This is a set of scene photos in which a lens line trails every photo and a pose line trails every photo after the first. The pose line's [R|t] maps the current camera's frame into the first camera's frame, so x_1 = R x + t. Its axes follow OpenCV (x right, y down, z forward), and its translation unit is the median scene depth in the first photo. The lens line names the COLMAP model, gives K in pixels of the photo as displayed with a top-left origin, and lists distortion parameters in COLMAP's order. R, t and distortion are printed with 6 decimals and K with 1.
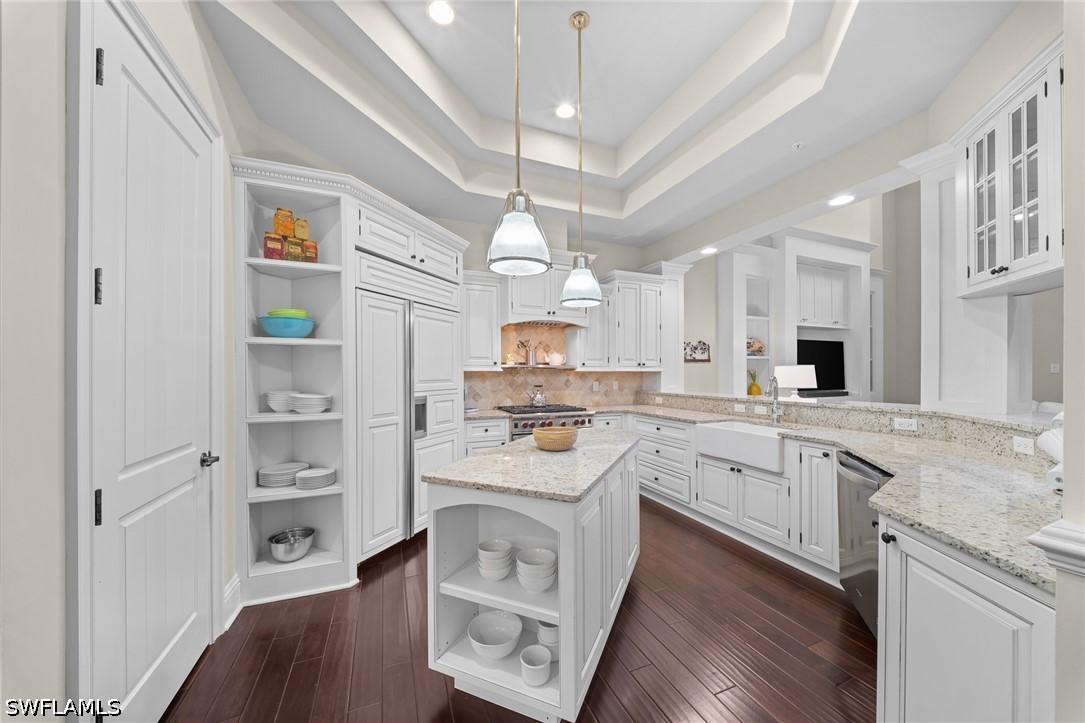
lens RADIAL K [[380.1, 0, 538.9], [0, 380.1, 370.9], [0, 0, 1]] dist [0.001932, -0.002836]
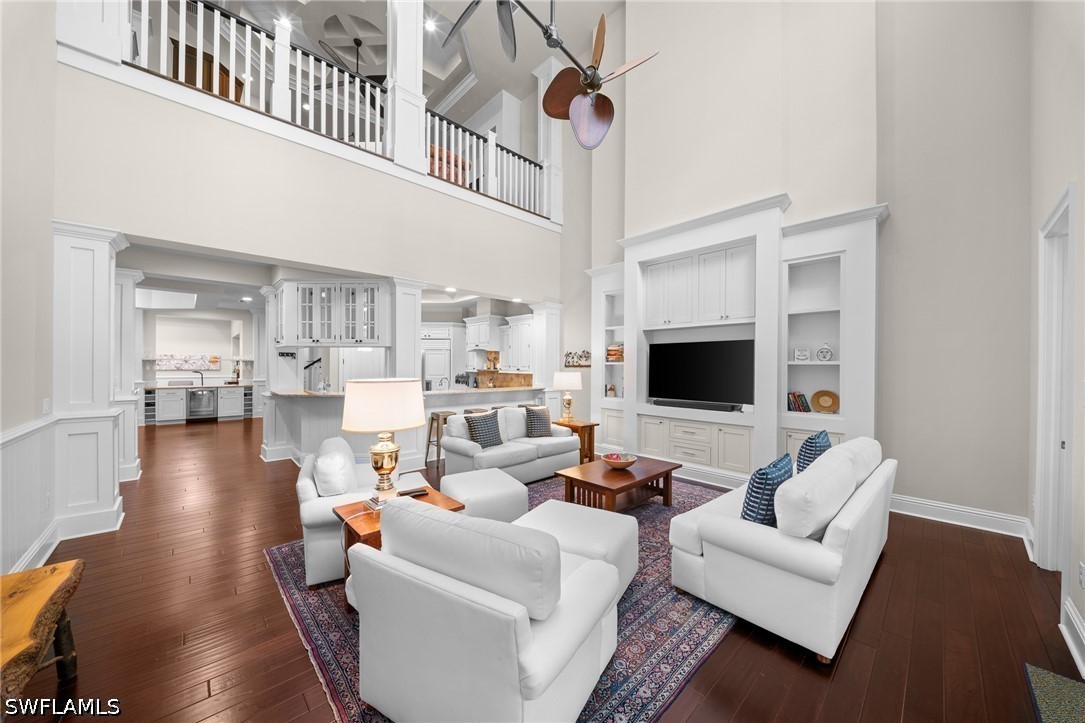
lens RADIAL K [[380.1, 0, 540.9], [0, 380.1, 367.5], [0, 0, 1]] dist [0.001932, -0.002836]
pose [[0.349872, 0.001436, -0.936796, 1.928097], [-0.008783, 0.999960, -0.001747, -0.023317], [0.936756, 0.008839, 0.349871, 0.512517]]
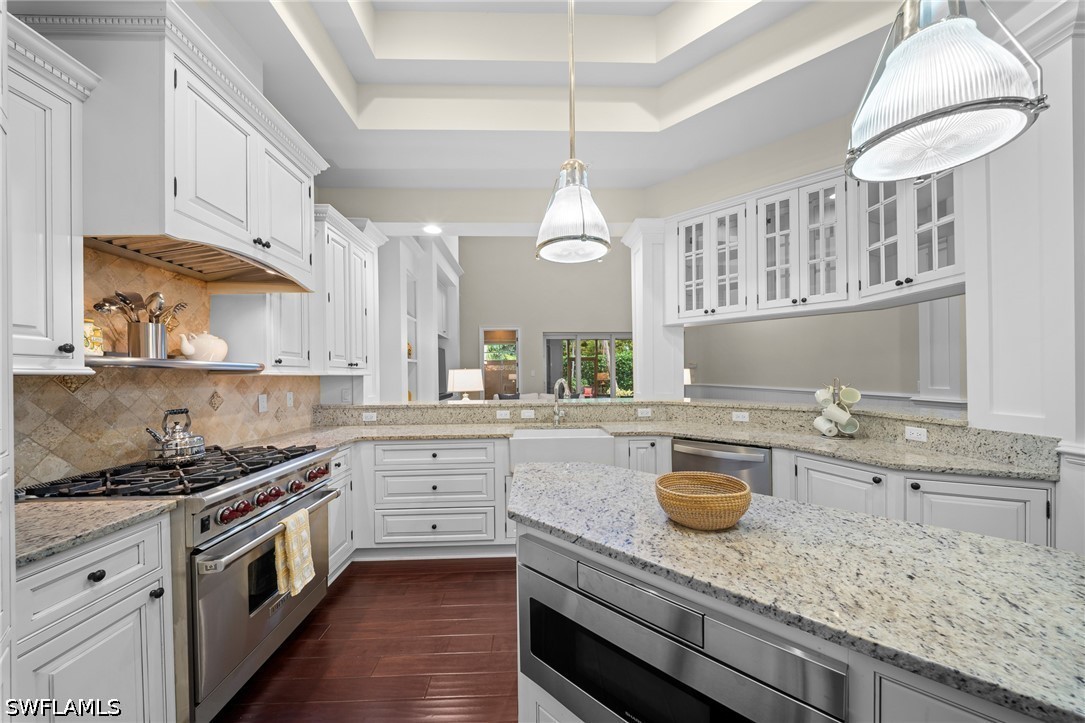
lens RADIAL K [[380.1, 0, 541.7], [0, 380.1, 374.0], [0, 0, 1]] dist [0.001932, -0.002836]
pose [[0.340756, 0.001055, 0.940151, -0.246480], [0.004339, 0.999987, -0.002694, 0.002349], [-0.940142, 0.004997, 0.340747, 0.486590]]
